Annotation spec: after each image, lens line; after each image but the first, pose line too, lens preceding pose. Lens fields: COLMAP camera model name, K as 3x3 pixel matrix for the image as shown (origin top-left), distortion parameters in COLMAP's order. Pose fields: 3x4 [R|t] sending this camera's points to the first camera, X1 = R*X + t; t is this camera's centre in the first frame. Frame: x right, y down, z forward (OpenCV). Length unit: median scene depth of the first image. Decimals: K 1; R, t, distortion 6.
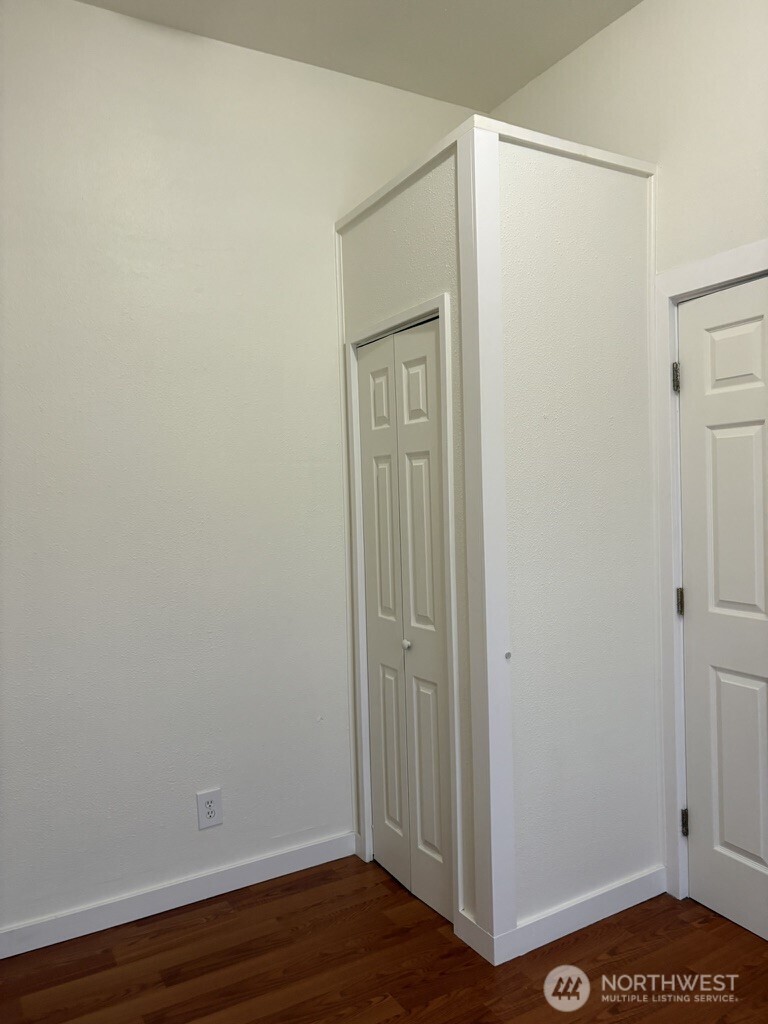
lens RADIAL K [[771.2, 0, 384.8], [0, 771.2, 515.0], [0, 0, 1]] dist [0.020457, -0.014249]
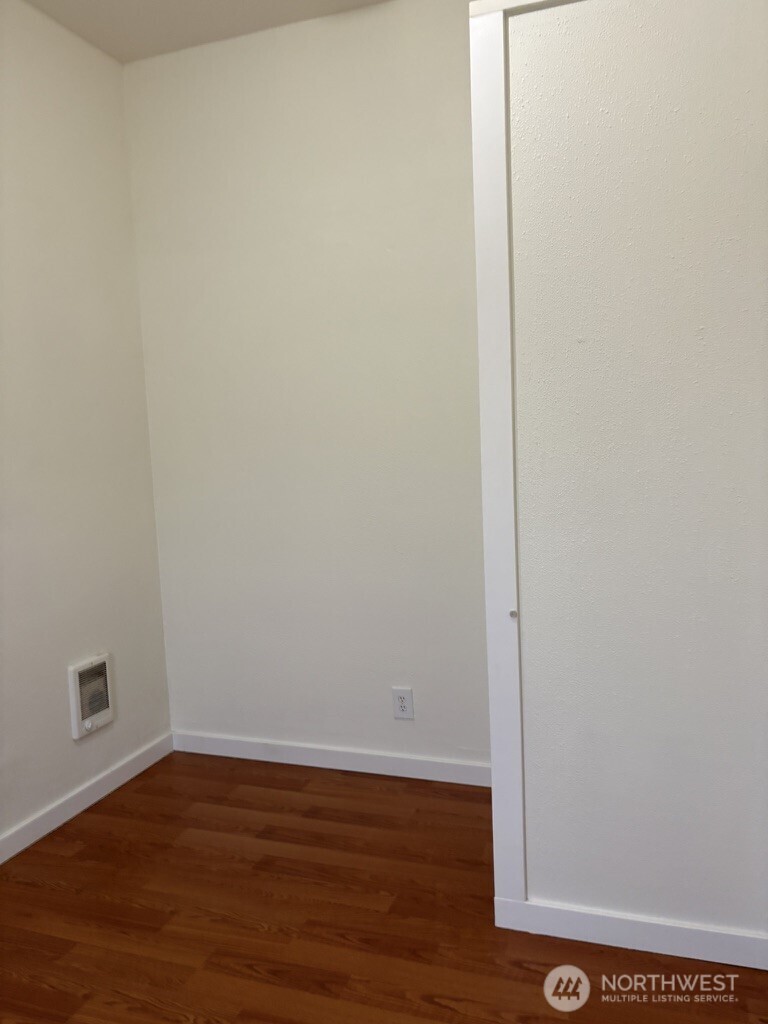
lens RADIAL K [[771.2, 0, 381.3], [0, 771.2, 512.6], [0, 0, 1]] dist [0.020457, -0.014249]
pose [[0.636990, 0.075419, -0.767174, 0.726052], [0.006369, 0.994654, 0.103071, -0.030969], [0.770846, -0.070541, 0.633104, 0.302007]]
